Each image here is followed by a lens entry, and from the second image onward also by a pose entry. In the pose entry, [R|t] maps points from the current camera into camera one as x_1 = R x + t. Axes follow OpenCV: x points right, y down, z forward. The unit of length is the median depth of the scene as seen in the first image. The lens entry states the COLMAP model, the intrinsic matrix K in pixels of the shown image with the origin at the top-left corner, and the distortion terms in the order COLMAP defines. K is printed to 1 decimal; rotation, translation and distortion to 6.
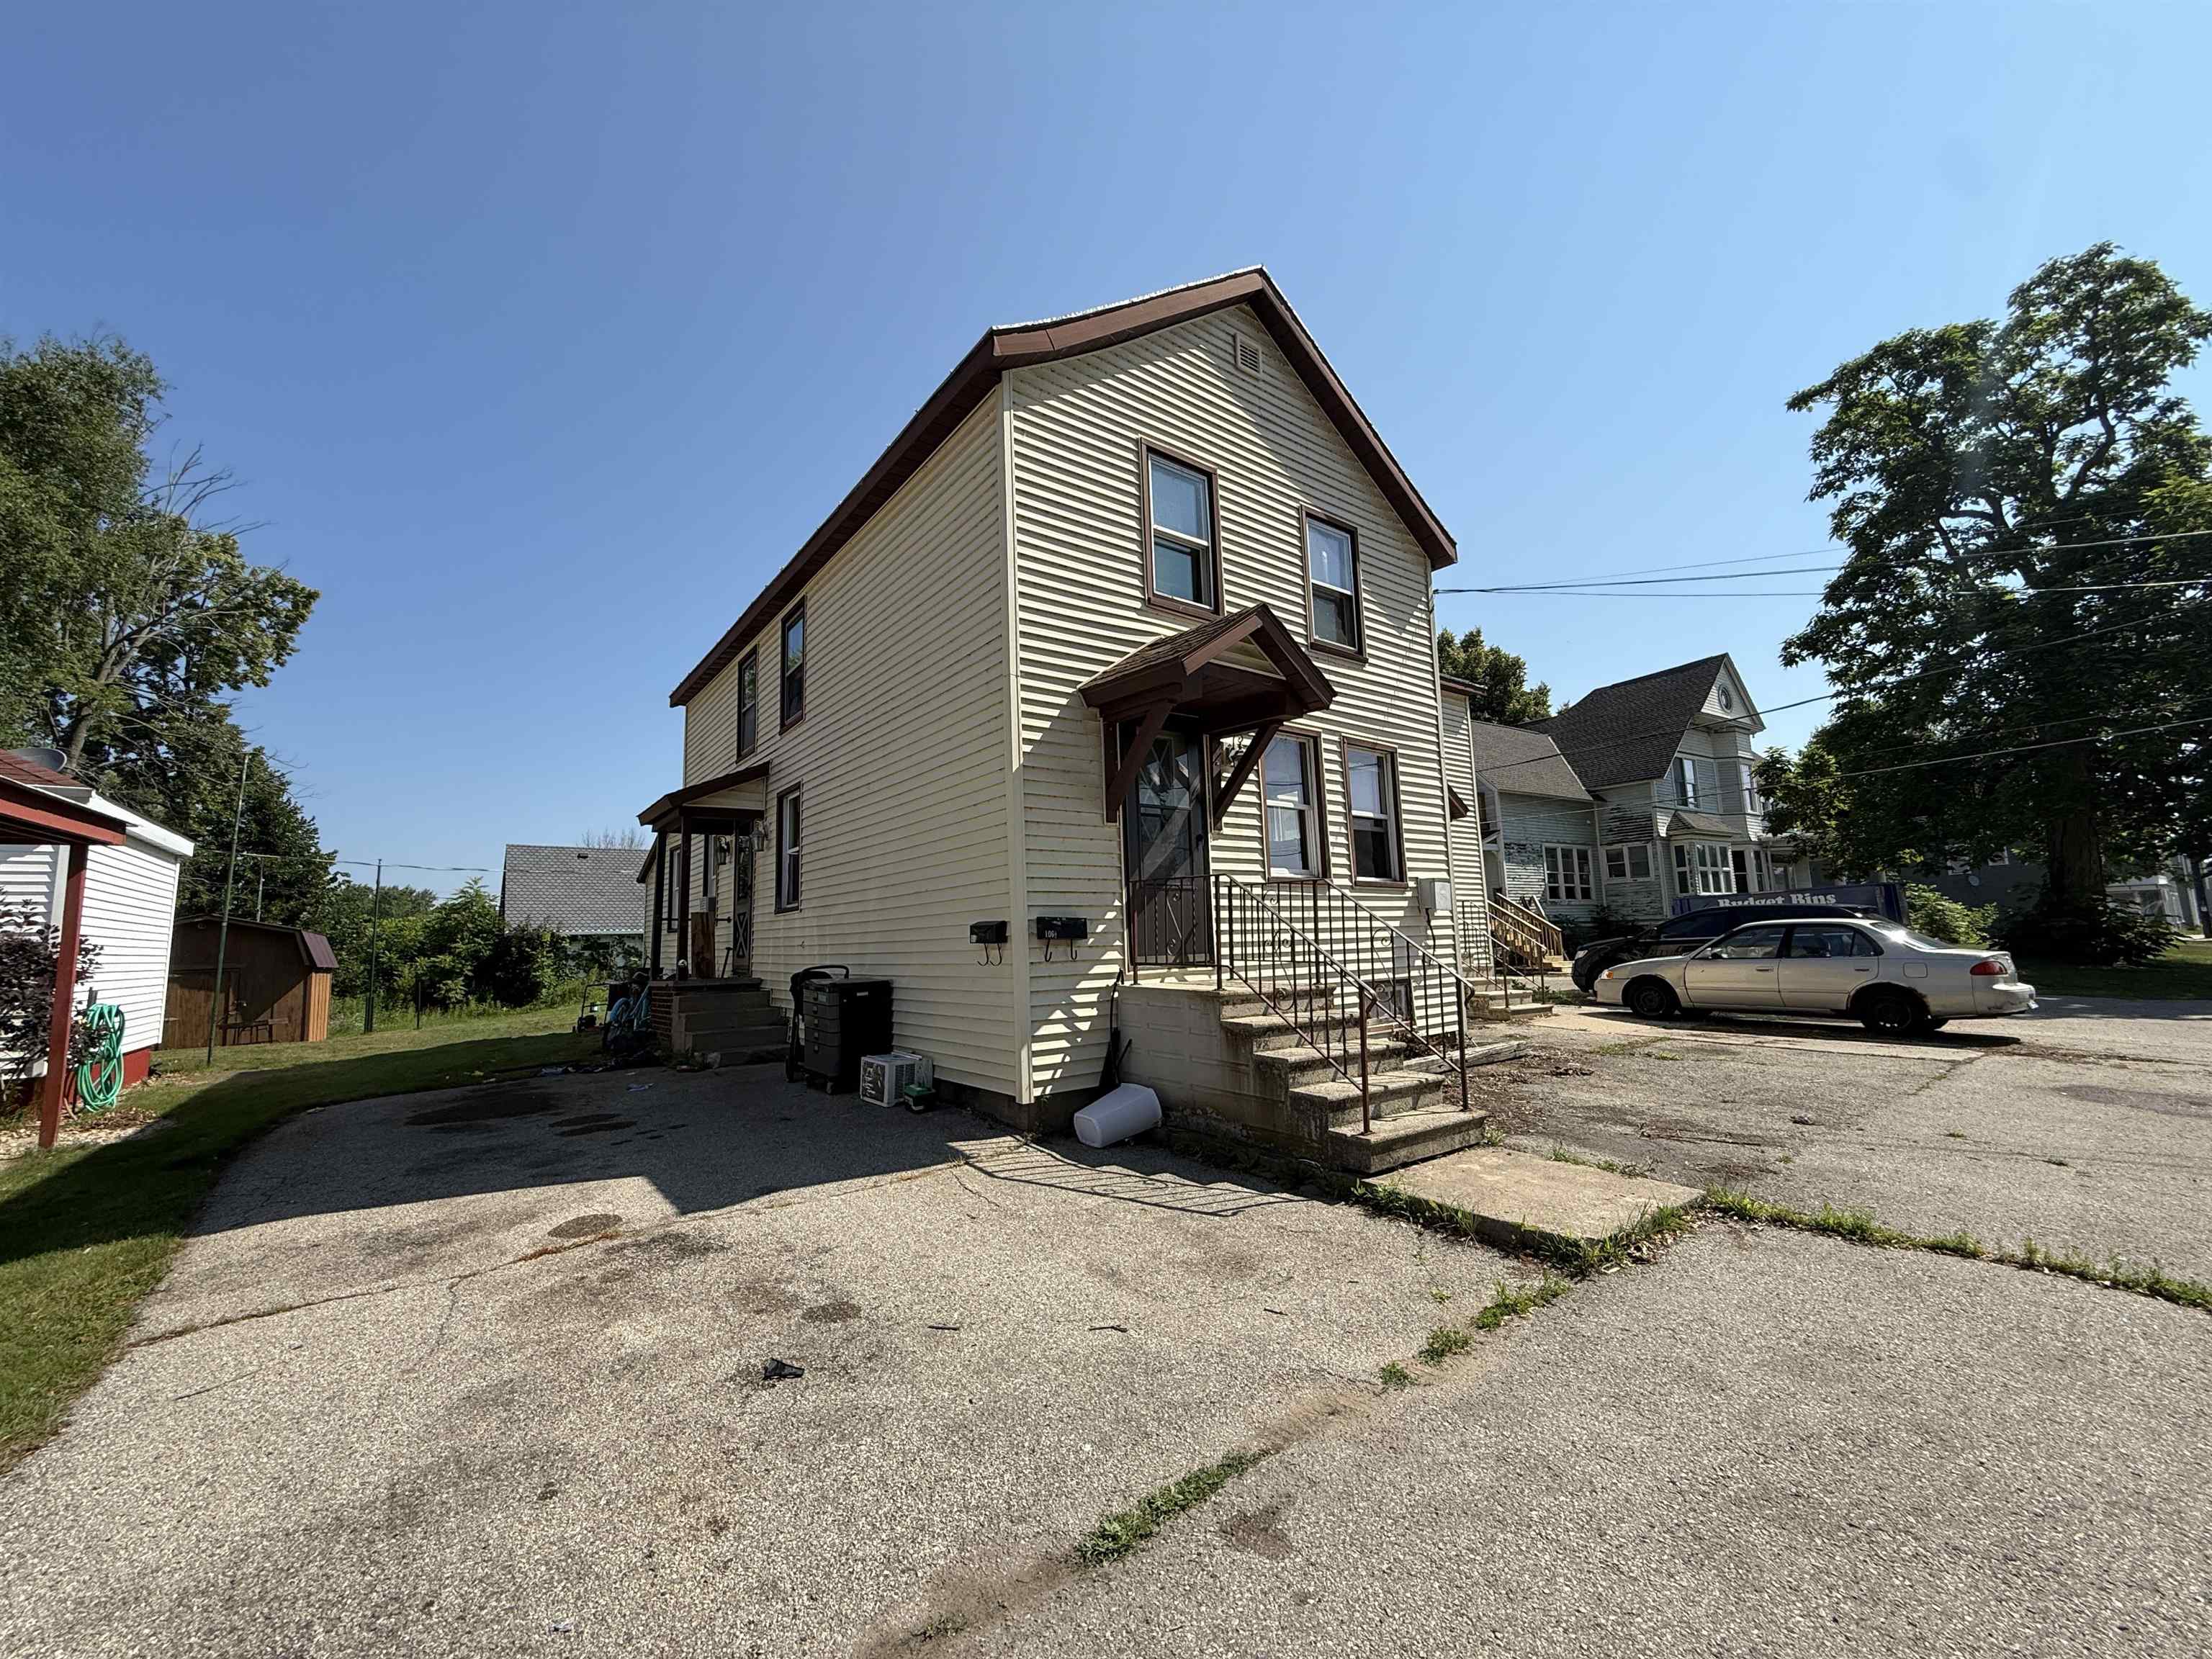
lens RADIAL K [[886.9, 0, 1100.1], [0, 886.9, 822.0], [0, 0, 1]] dist [-0.000654, 0.000700]
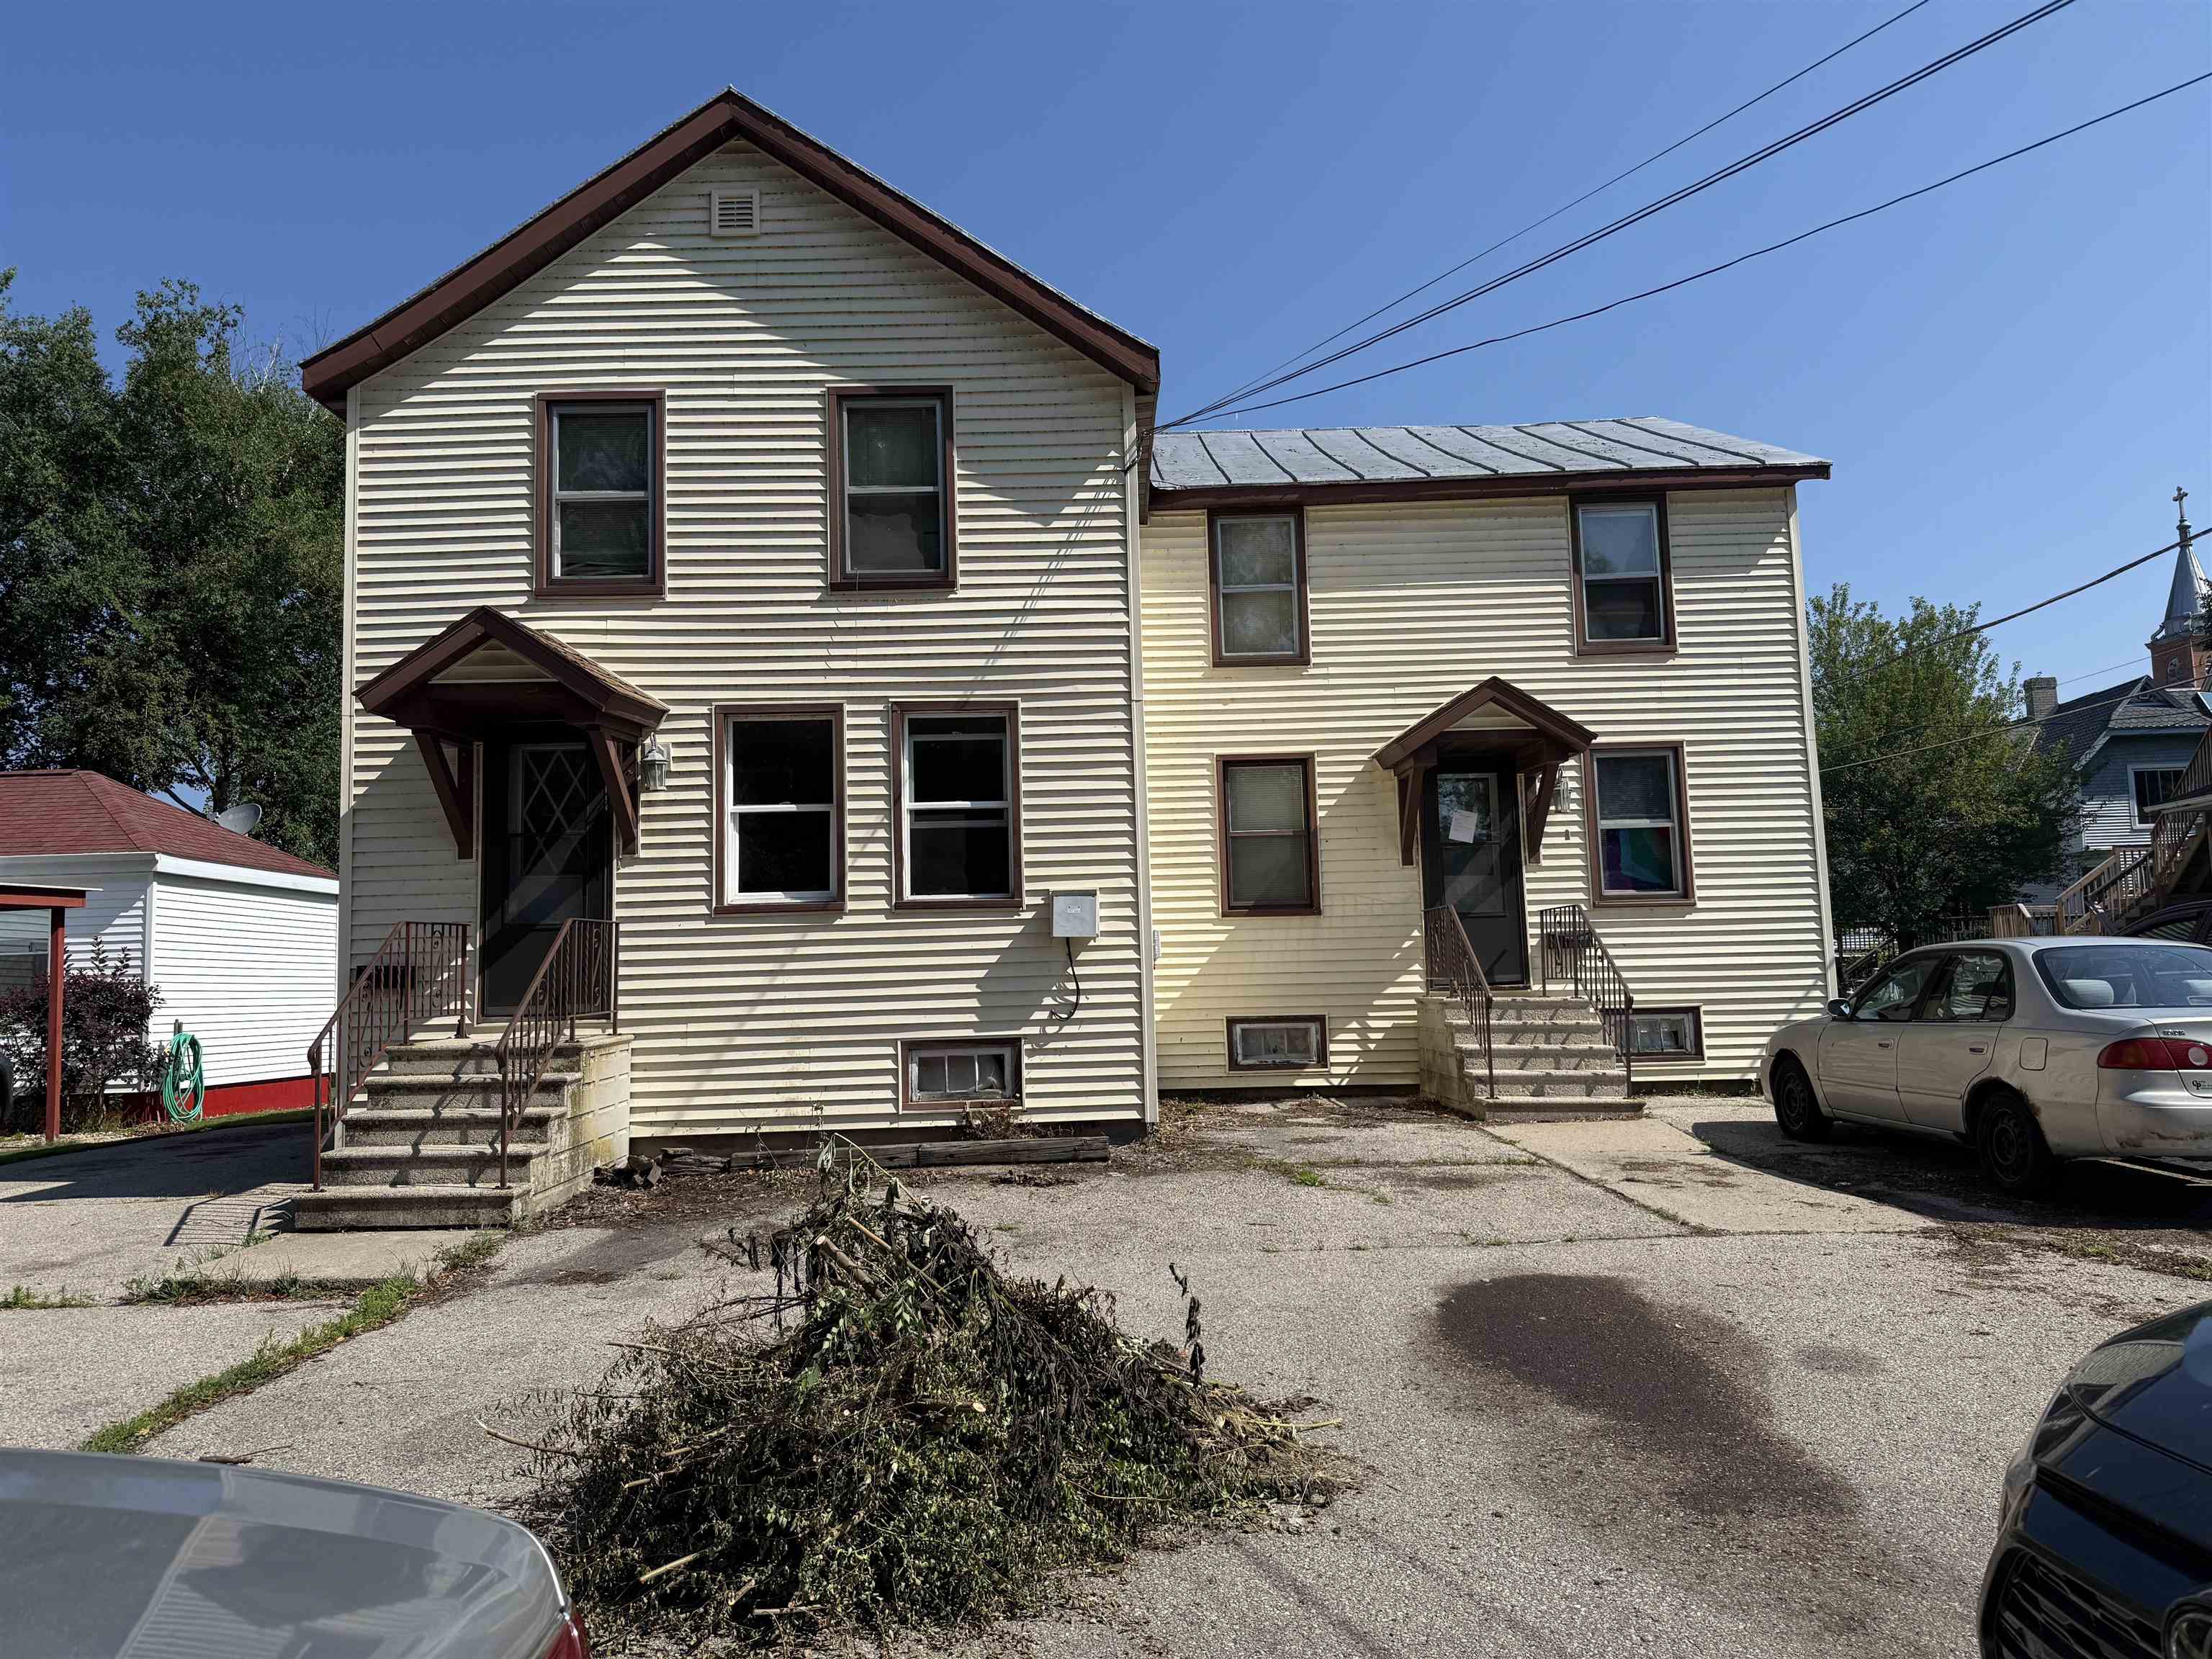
lens RADIAL K [[1578.6, 0, 1111.6], [0, 1578.6, 835.0], [0, 0, 1]] dist [0.018234, -0.001017]
pose [[0.805204, -0.052108, -0.590704, 1.190569], [0.085911, 0.995873, 0.029258, -0.011349], [0.586742, -0.074306, 0.806357, 0.064067]]
